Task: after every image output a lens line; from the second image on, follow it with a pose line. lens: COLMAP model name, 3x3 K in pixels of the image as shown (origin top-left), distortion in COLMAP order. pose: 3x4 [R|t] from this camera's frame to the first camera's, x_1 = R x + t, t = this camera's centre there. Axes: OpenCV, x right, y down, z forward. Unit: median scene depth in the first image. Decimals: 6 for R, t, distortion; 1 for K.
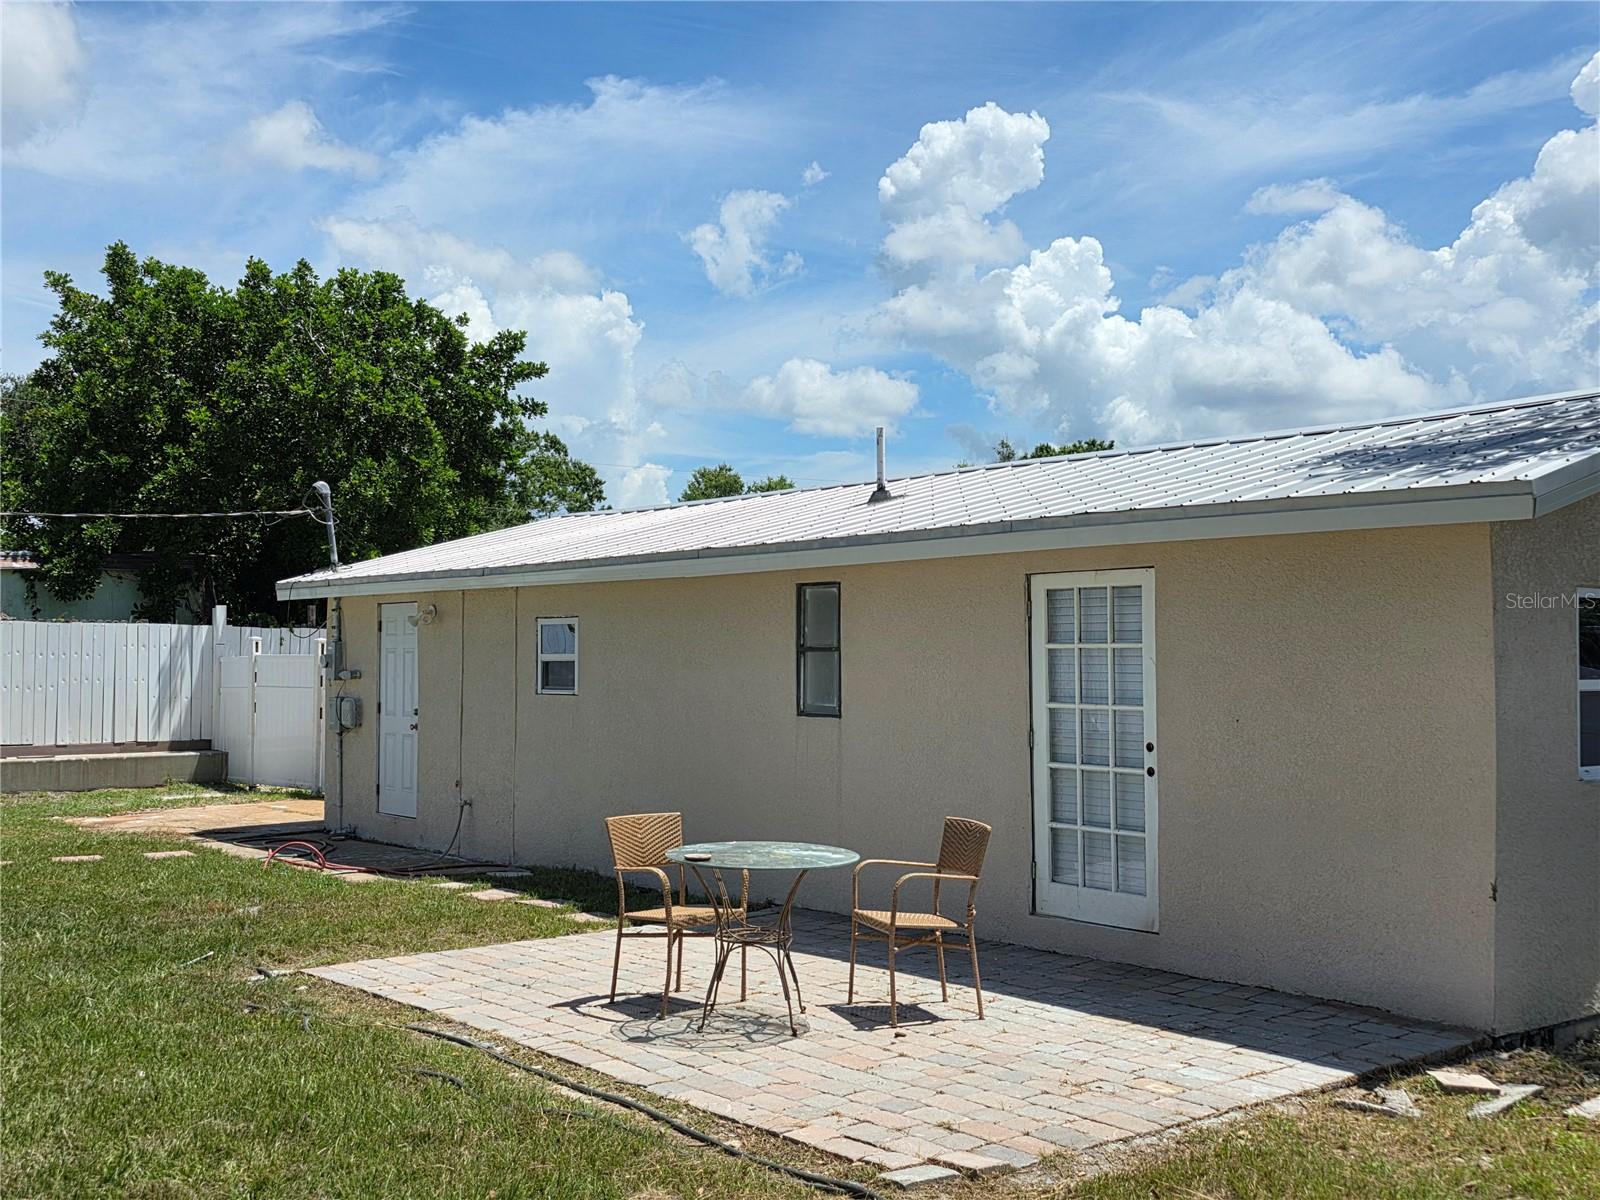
lens RADIAL K [[1699.6, 0, 800.0], [0, 1699.6, 600.0], [0, 0, 1]] dist [-0.110612, -0.009375]
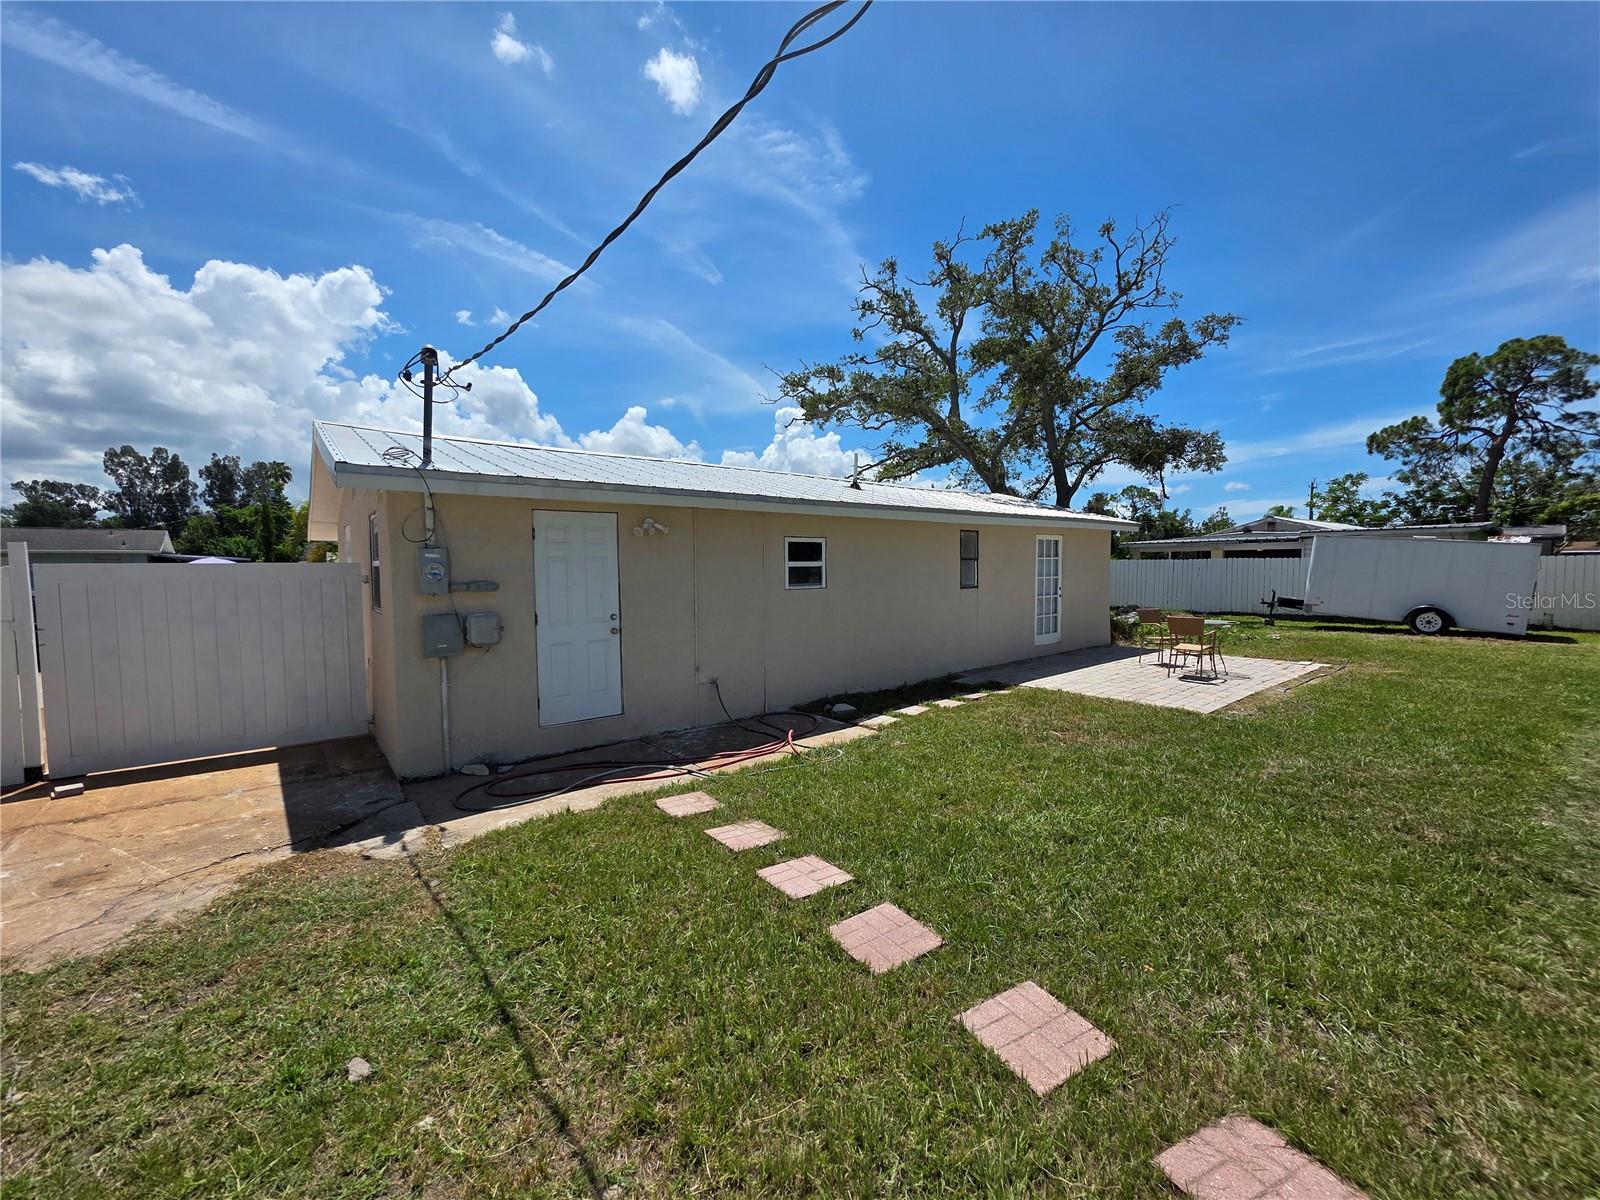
lens RADIAL K [[650.2, 0, 800.0], [0, 650.2, 600.0], [0, 0, 1]] dist [-0.000040, -0.000003]
pose [[0.031315, -0.070443, 0.997024, -0.734140], [-0.037676, 0.996721, 0.071605, 0.024665], [-0.998799, -0.039806, 0.028558, 1.001434]]
